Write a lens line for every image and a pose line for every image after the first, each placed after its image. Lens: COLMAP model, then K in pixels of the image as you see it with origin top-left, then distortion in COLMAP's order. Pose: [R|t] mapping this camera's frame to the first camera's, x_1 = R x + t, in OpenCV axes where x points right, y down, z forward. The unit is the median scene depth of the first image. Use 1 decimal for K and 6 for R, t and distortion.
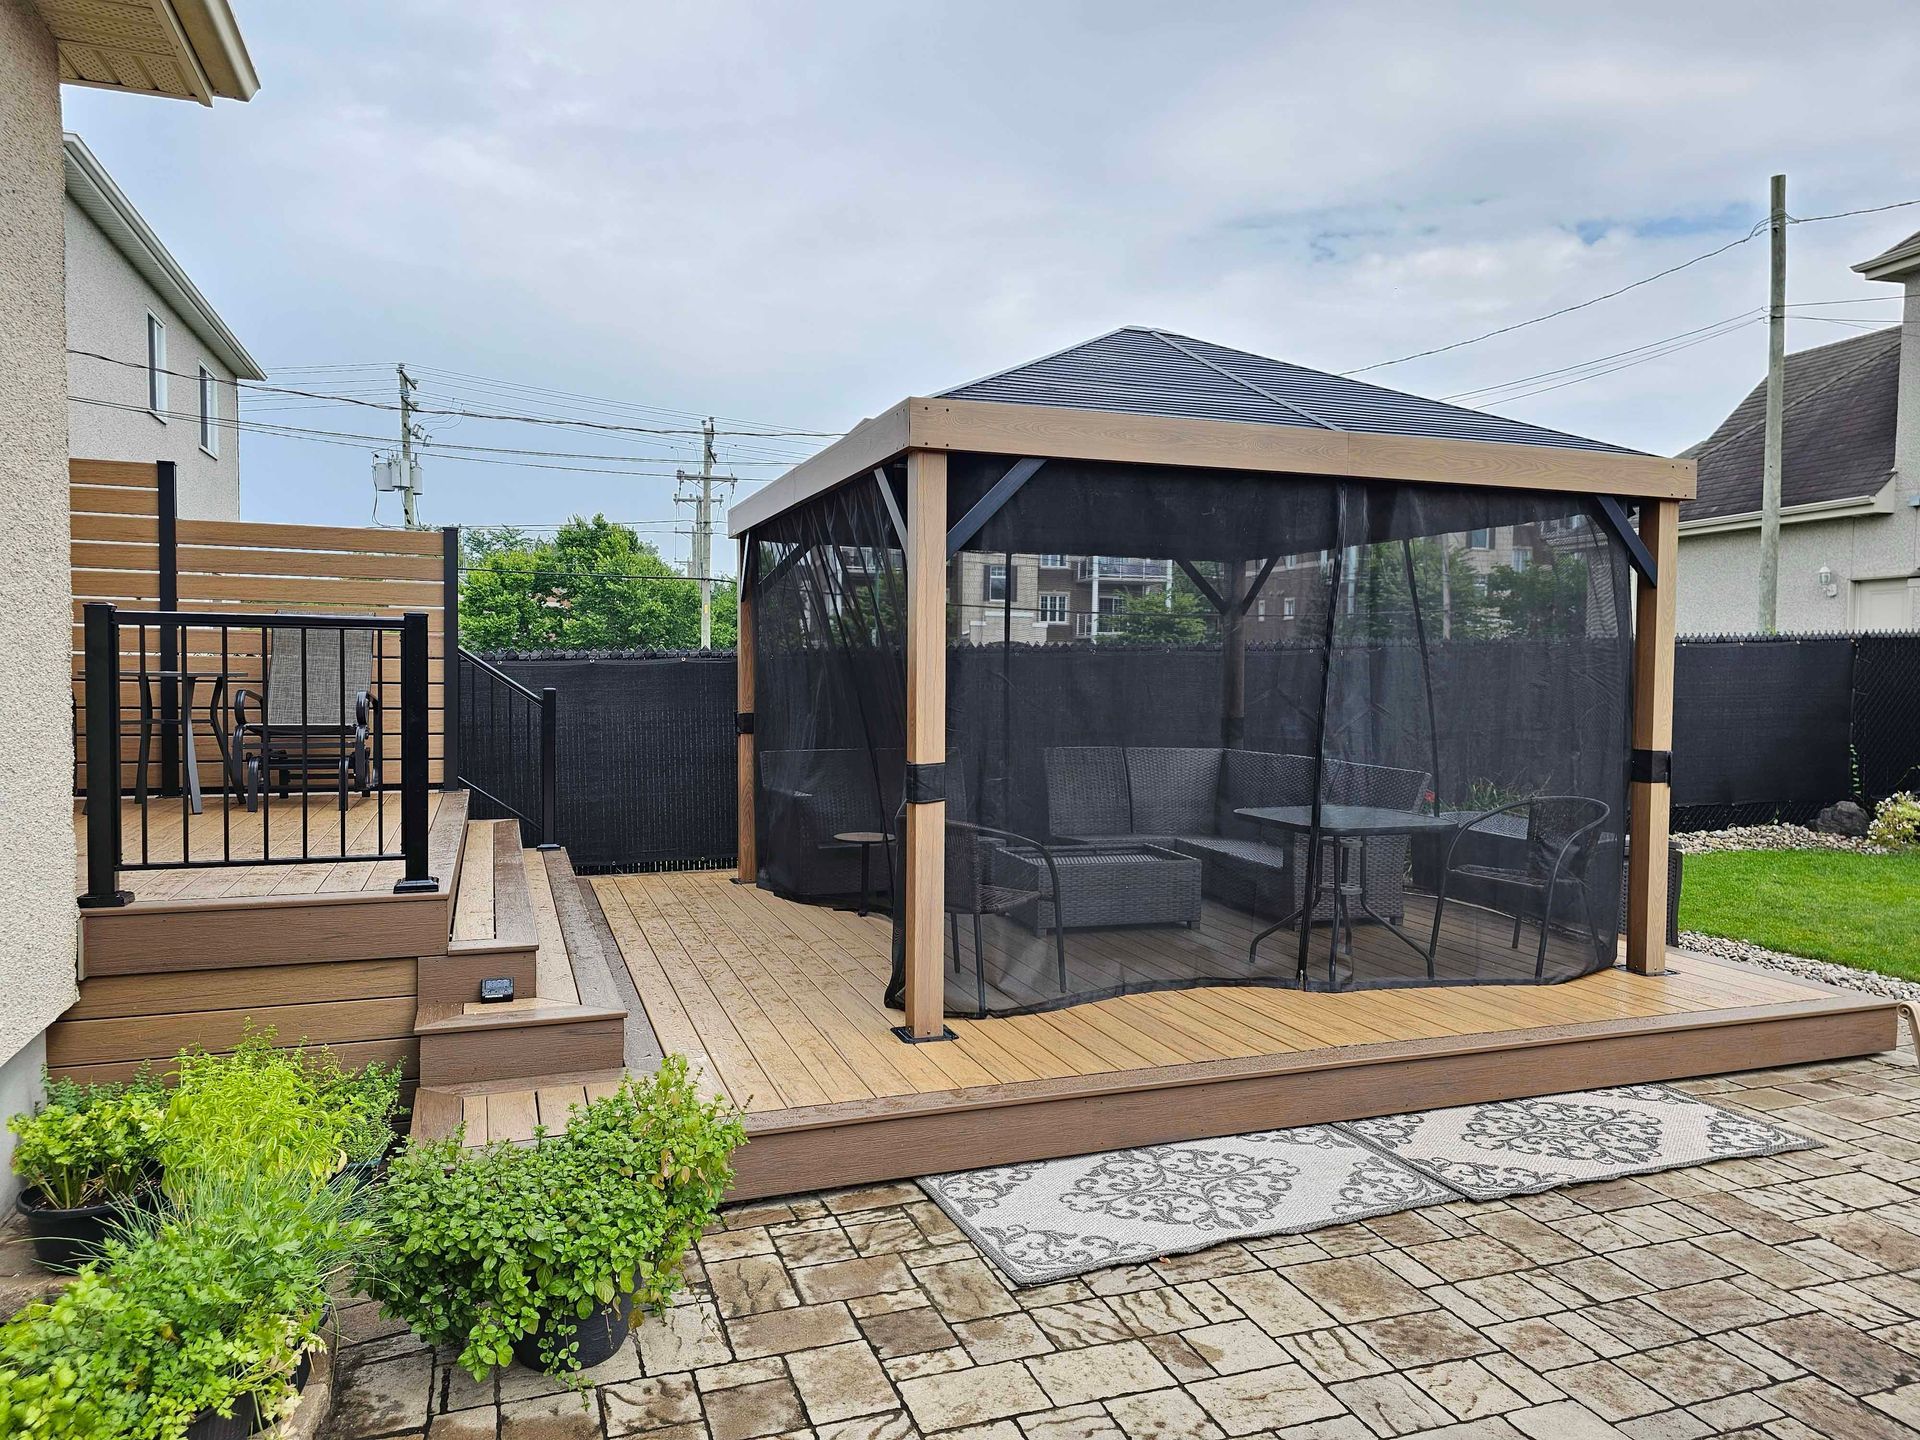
lens RADIAL K [[1293.7, 0, 966.5], [0, 1293.7, 740.3], [0, 0, 1]] dist [0.080402, -0.102790]
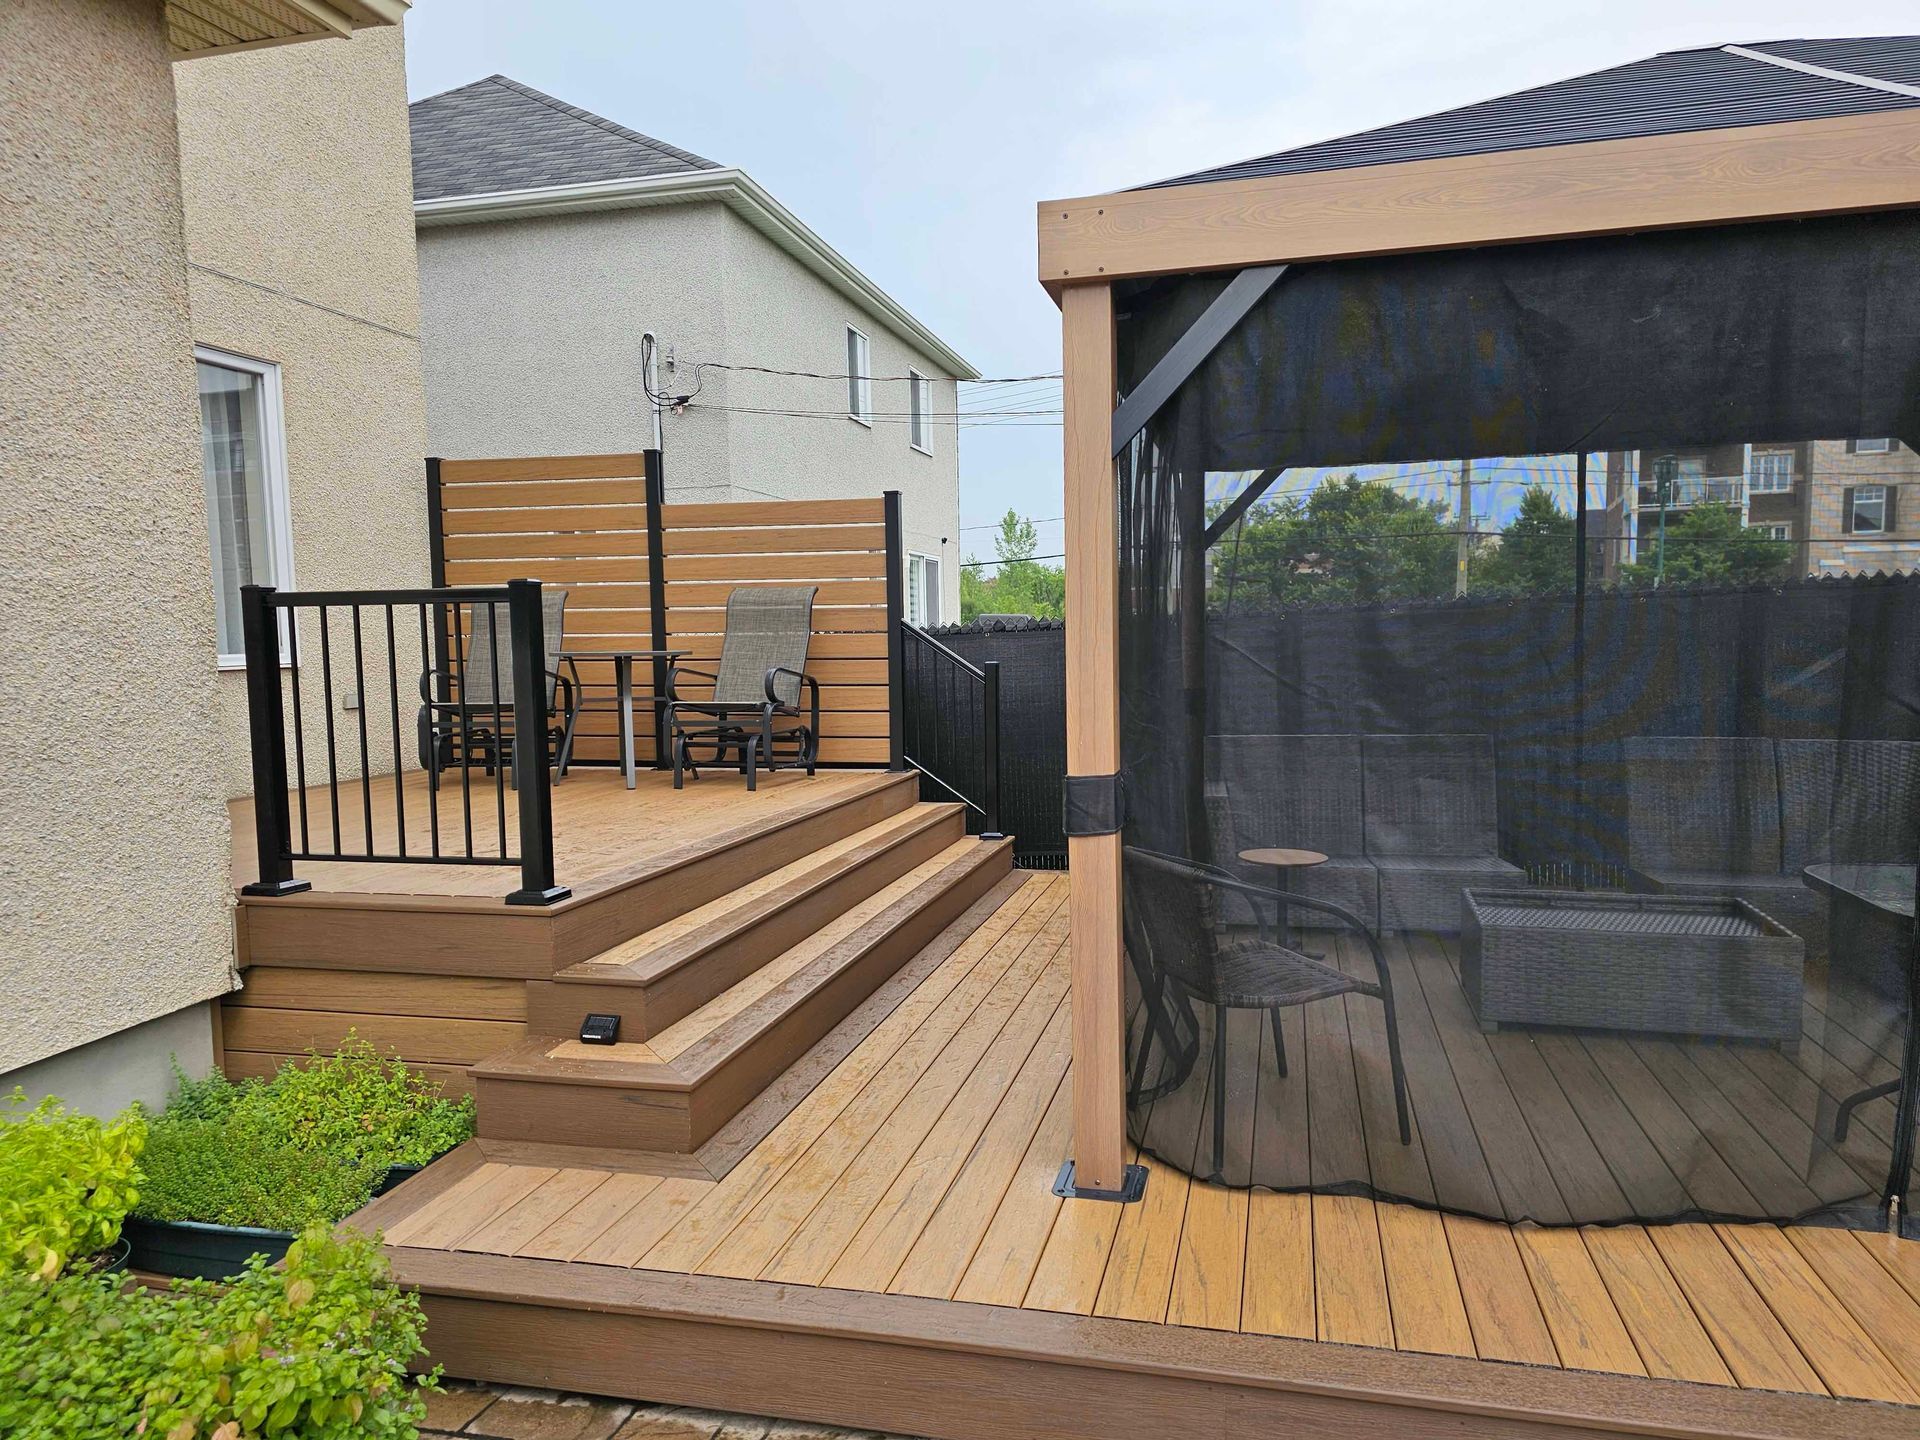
lens RADIAL K [[1293.7, 0, 966.5], [0, 1293.7, 740.3], [0, 0, 1]] dist [0.080402, -0.102790]
pose [[0.827301, 0.017675, -0.561480, 0.272764], [-0.003367, 0.999643, 0.026508, -0.014268], [0.561748, -0.020039, 0.827065, 0.410477]]
